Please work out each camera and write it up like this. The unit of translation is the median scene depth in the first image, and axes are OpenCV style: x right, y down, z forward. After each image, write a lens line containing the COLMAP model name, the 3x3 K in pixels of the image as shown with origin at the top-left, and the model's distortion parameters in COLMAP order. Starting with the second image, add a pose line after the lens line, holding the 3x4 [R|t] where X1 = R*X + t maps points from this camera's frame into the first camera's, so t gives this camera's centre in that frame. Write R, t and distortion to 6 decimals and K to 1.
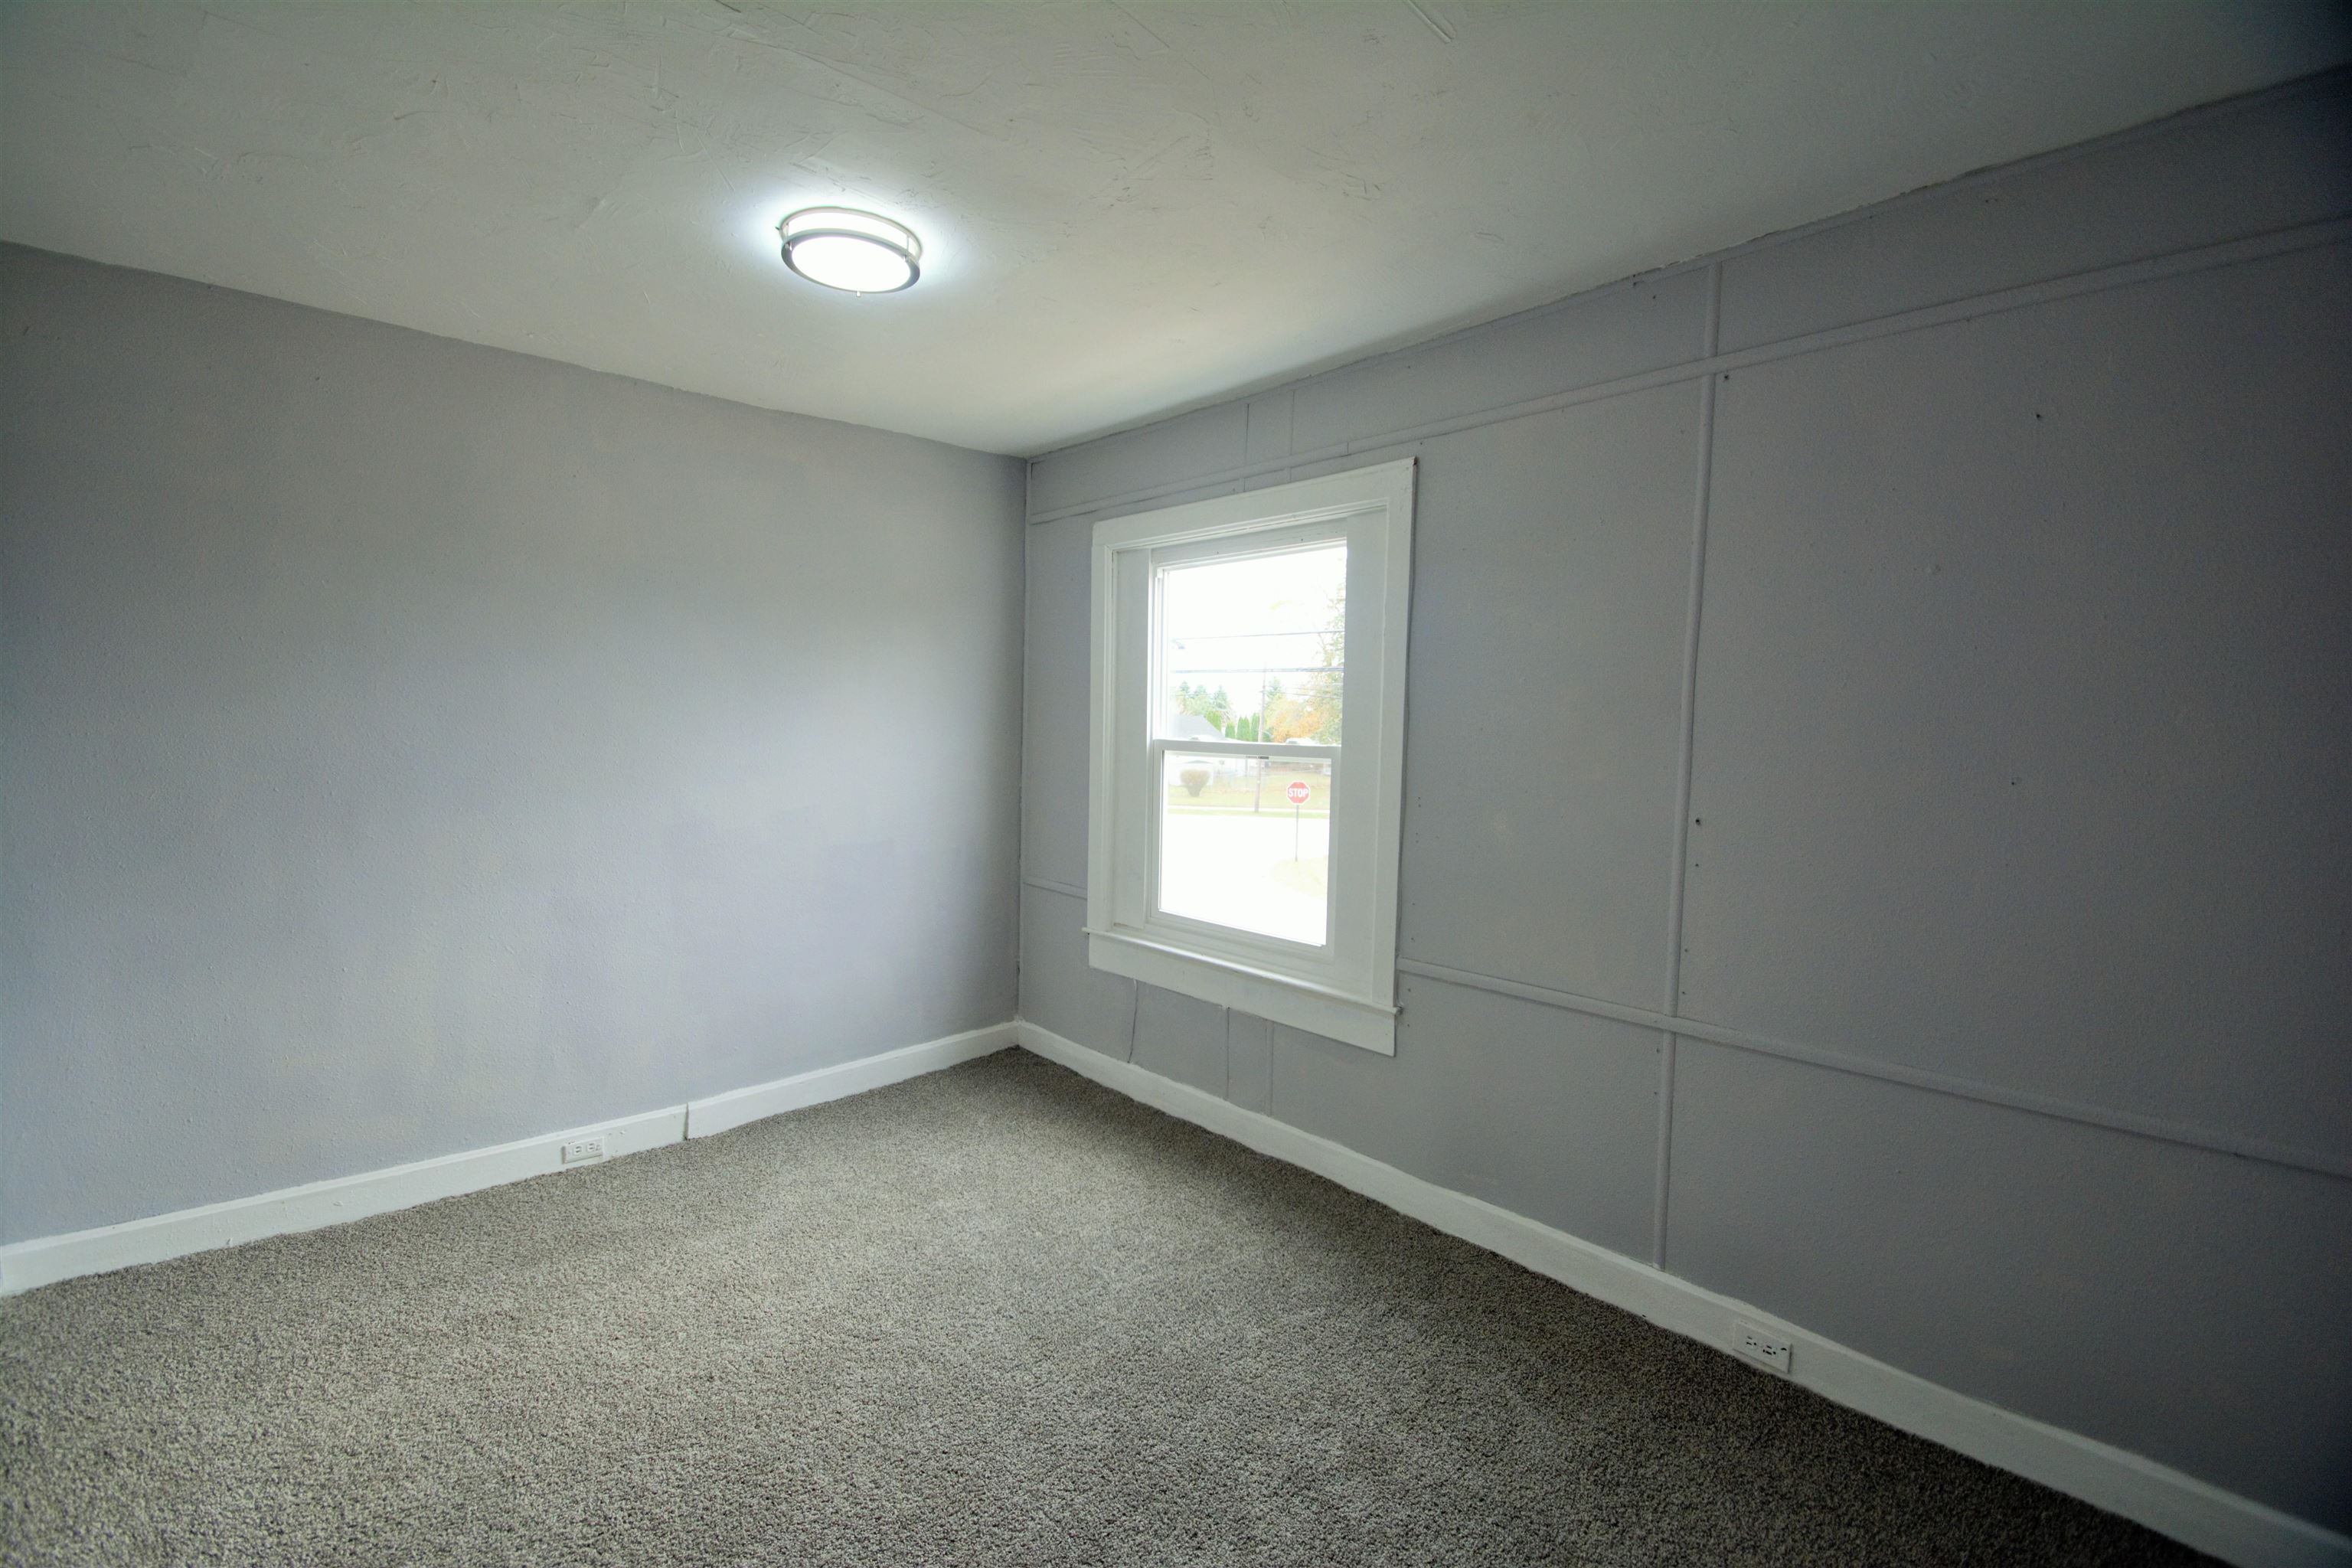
lens RADIAL K [[1041.8, 0, 1133.3], [0, 1041.8, 794.1], [0, 0, 1]] dist [0.001108, -0.016547]
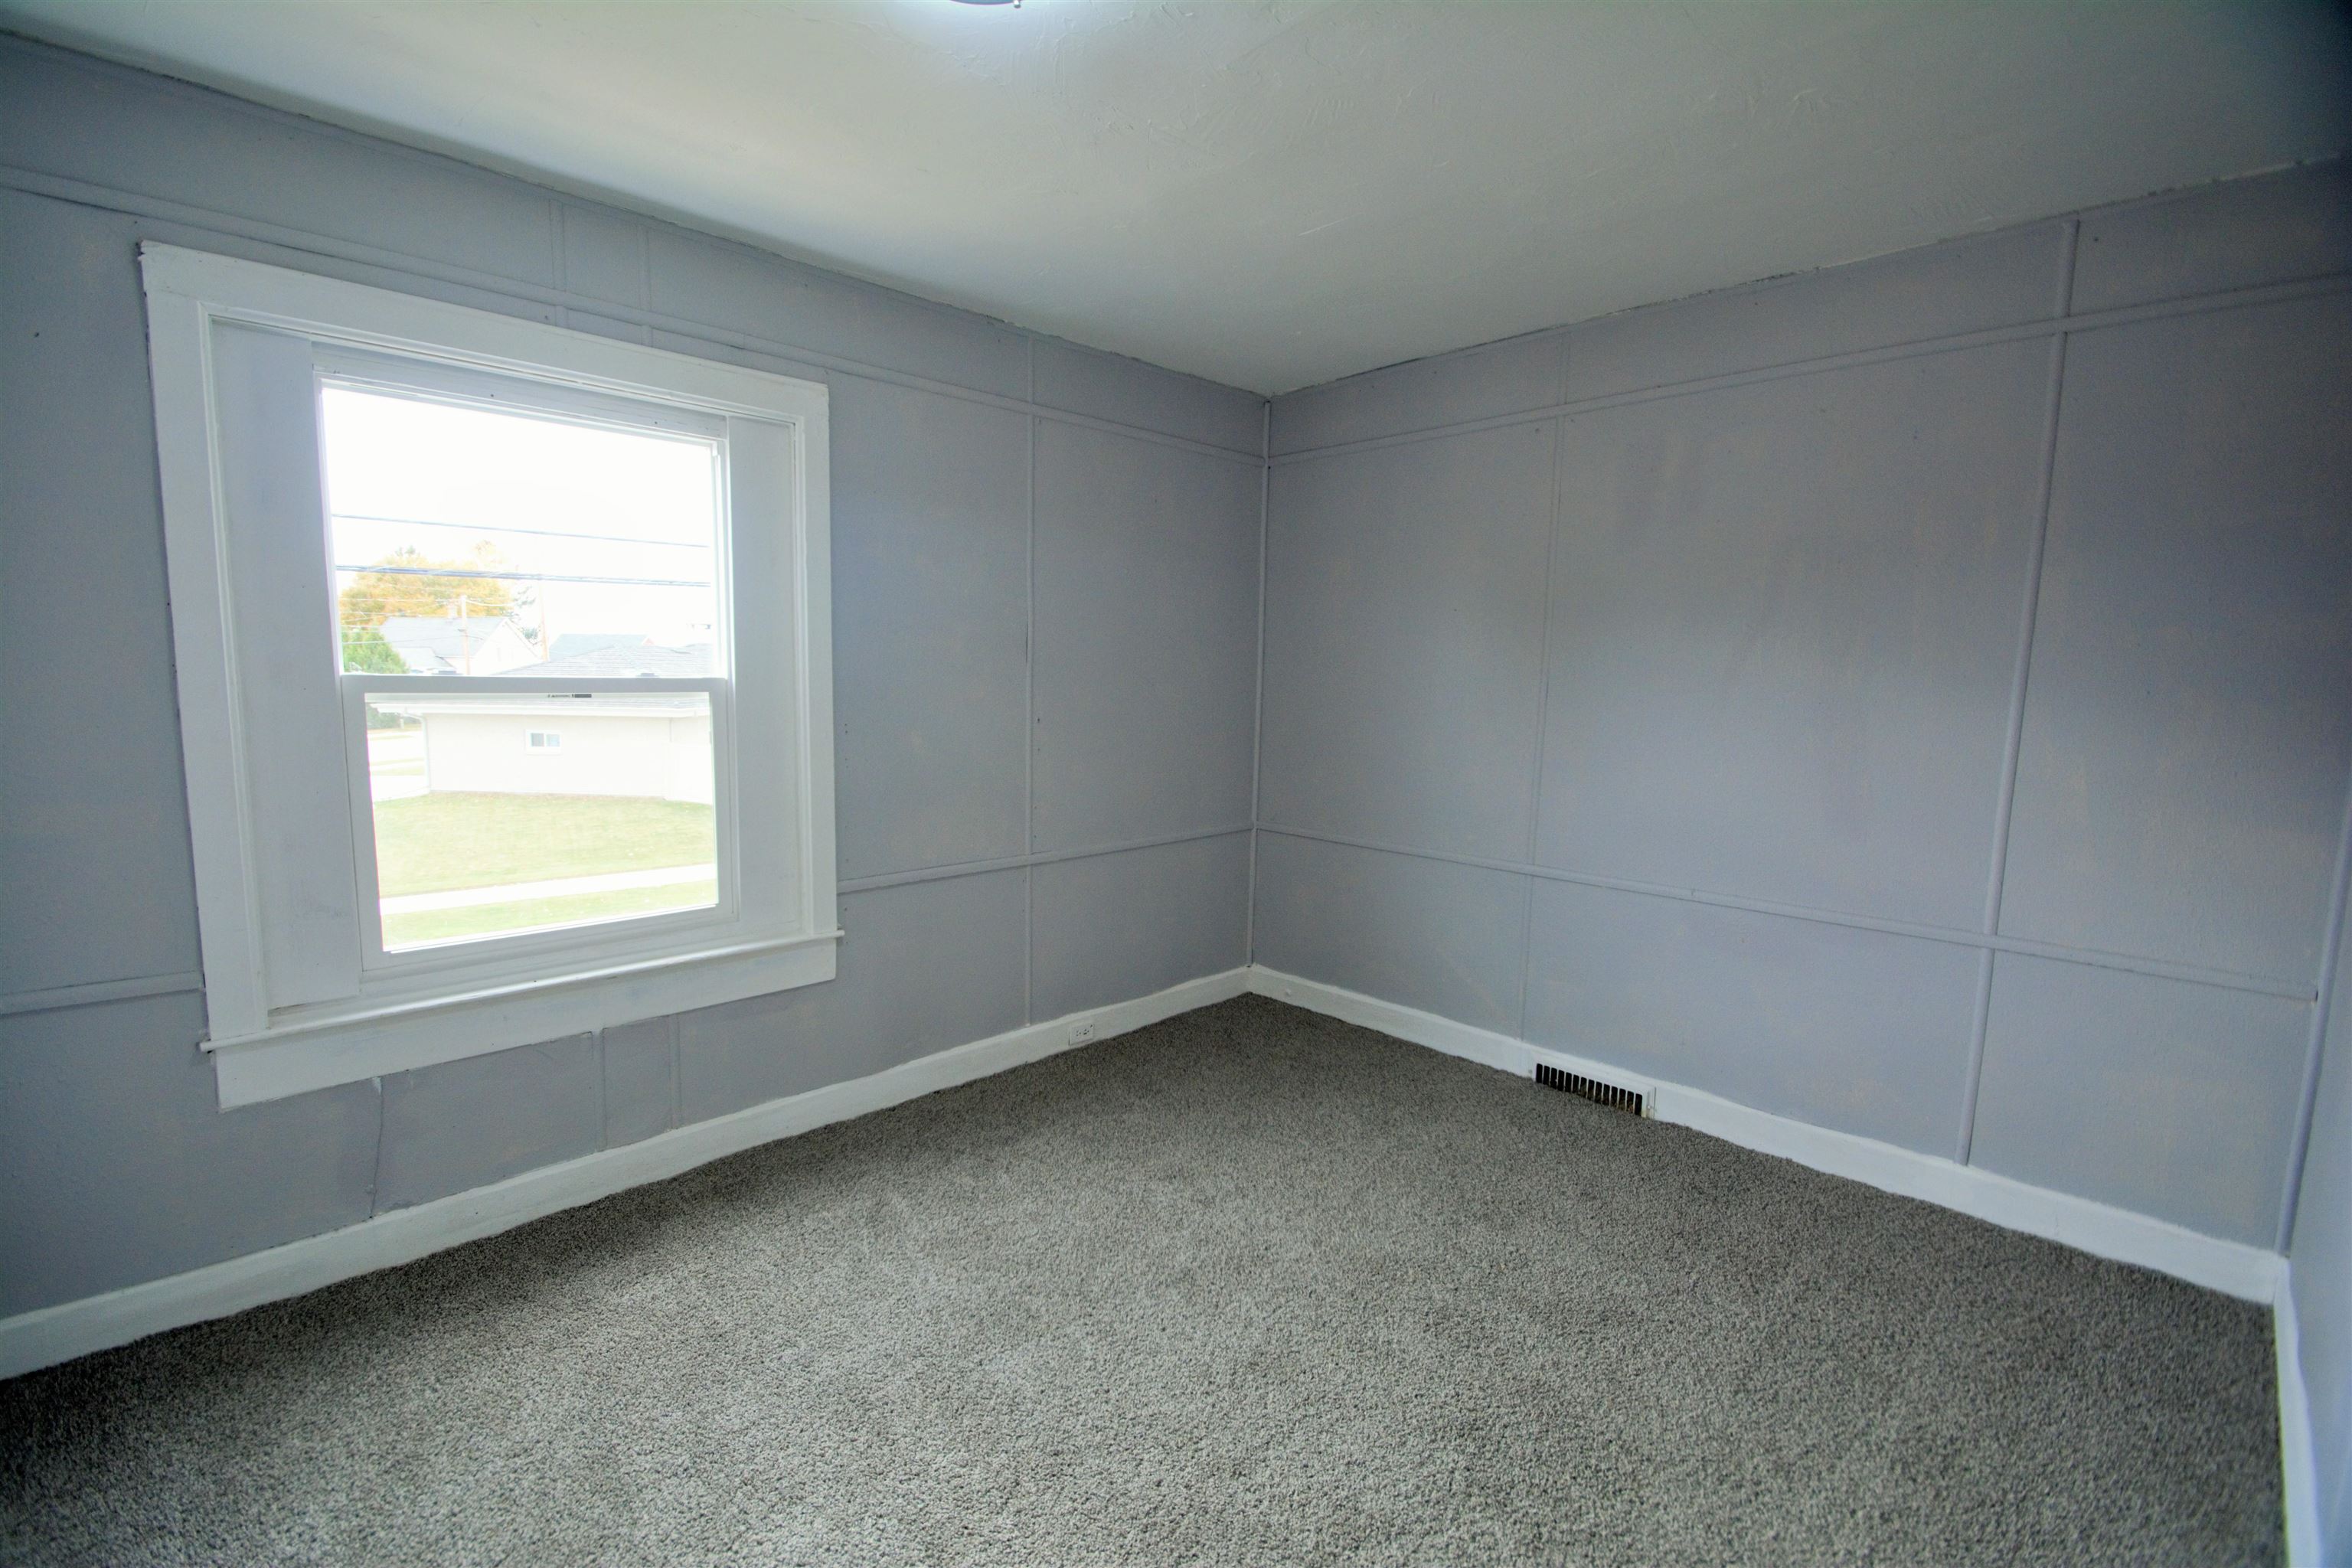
lens RADIAL K [[1041.8, 0, 1133.3], [0, 1041.8, 794.1], [0, 0, 1]] dist [0.001108, -0.016547]
pose [[-0.064453, -0.139537, 0.988117, -0.736374], [0.049847, 0.988490, 0.142841, -0.058928], [-0.996675, 0.058462, -0.056756, 0.729330]]
